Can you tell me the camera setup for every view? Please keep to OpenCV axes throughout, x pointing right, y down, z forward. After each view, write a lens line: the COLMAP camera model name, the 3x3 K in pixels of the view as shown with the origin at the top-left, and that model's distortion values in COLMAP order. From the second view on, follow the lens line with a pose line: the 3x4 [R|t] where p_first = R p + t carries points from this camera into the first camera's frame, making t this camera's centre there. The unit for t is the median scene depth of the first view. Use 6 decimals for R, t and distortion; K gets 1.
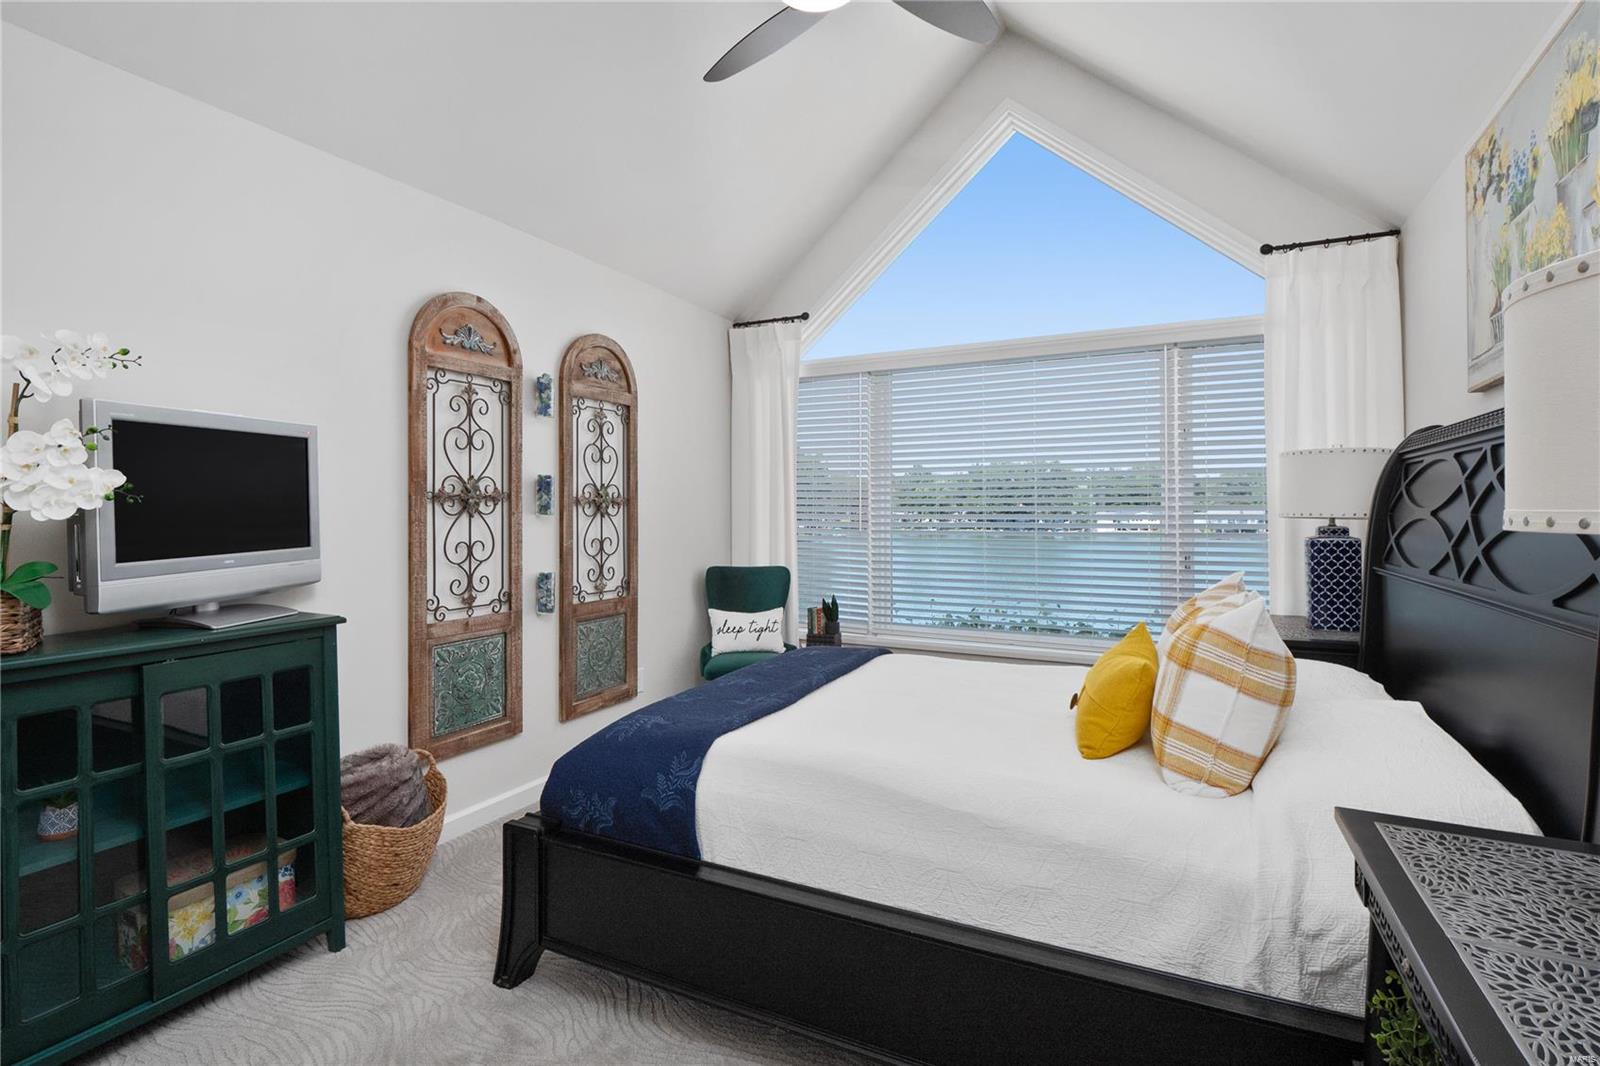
lens RADIAL K [[757.0, 0, 787.1], [0, 757.0, 505.6], [0, 0, 1]] dist [-0.006874, -0.003943]
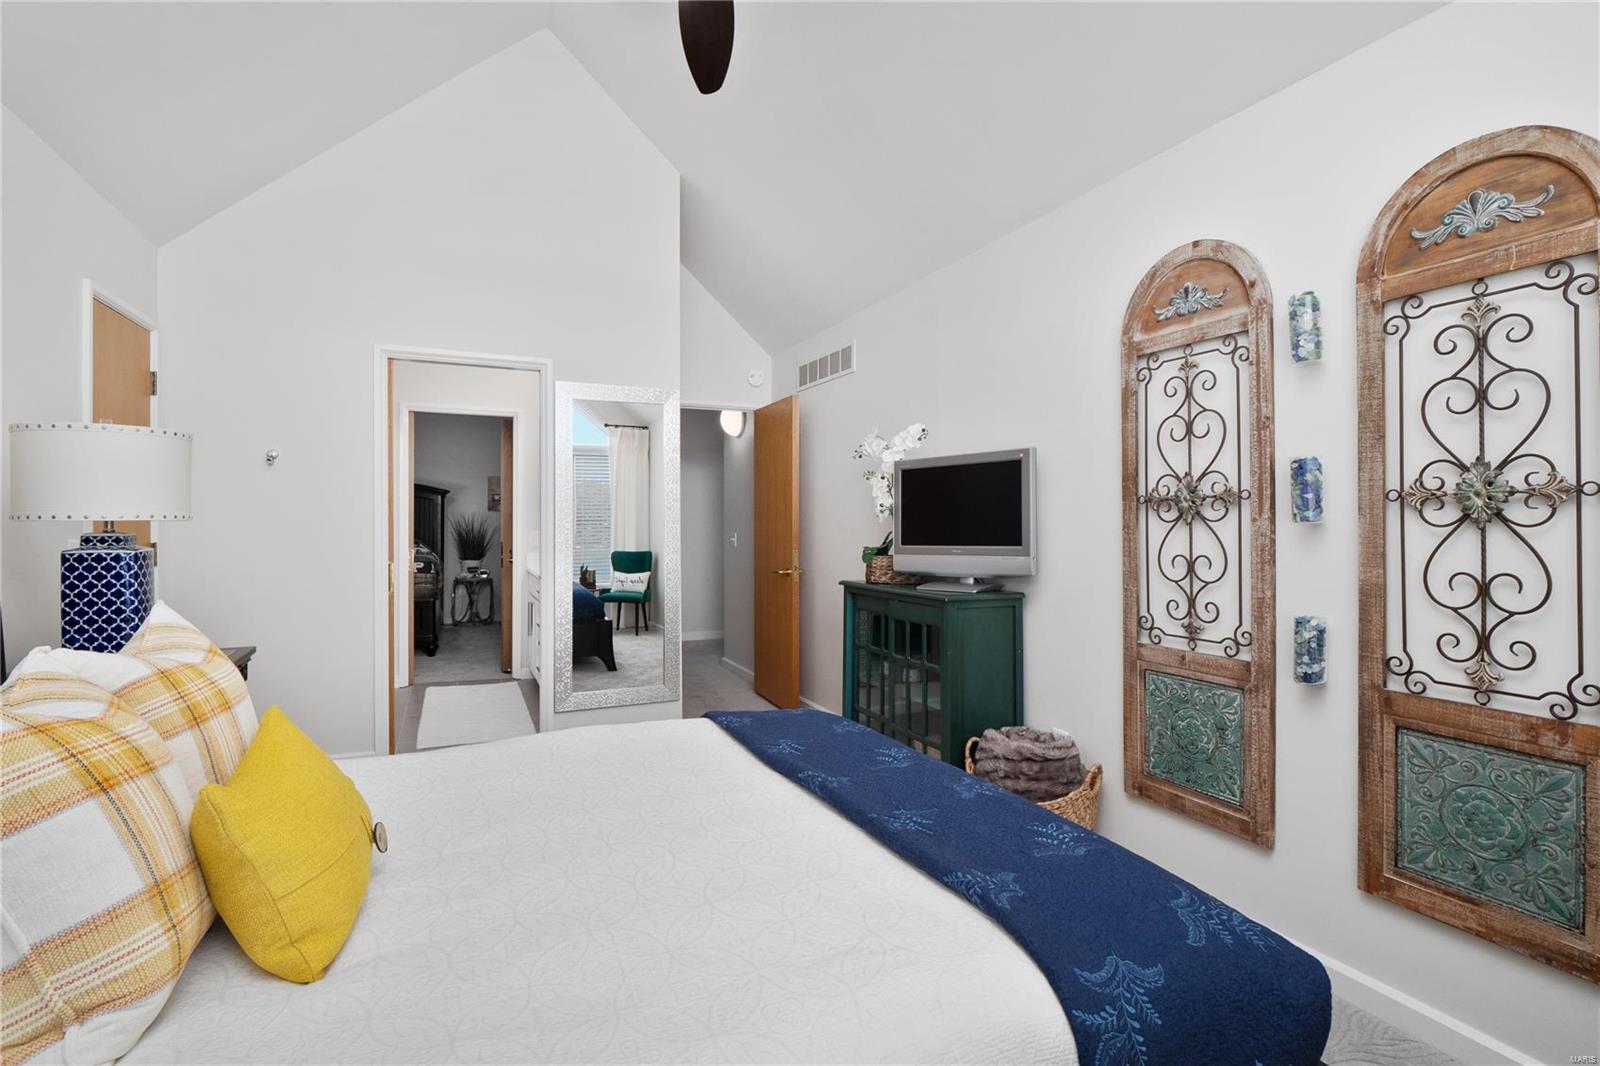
lens RADIAL K [[757.0, 0, 800.4], [0, 757.0, 528.7], [0, 0, 1]] dist [-0.006874, -0.003943]
pose [[-0.605051, 0.003831, -0.796178, 0.455625], [0.001774, 0.999992, 0.003463, 0.015889], [0.796185, 0.000683, -0.605053, 1.145001]]
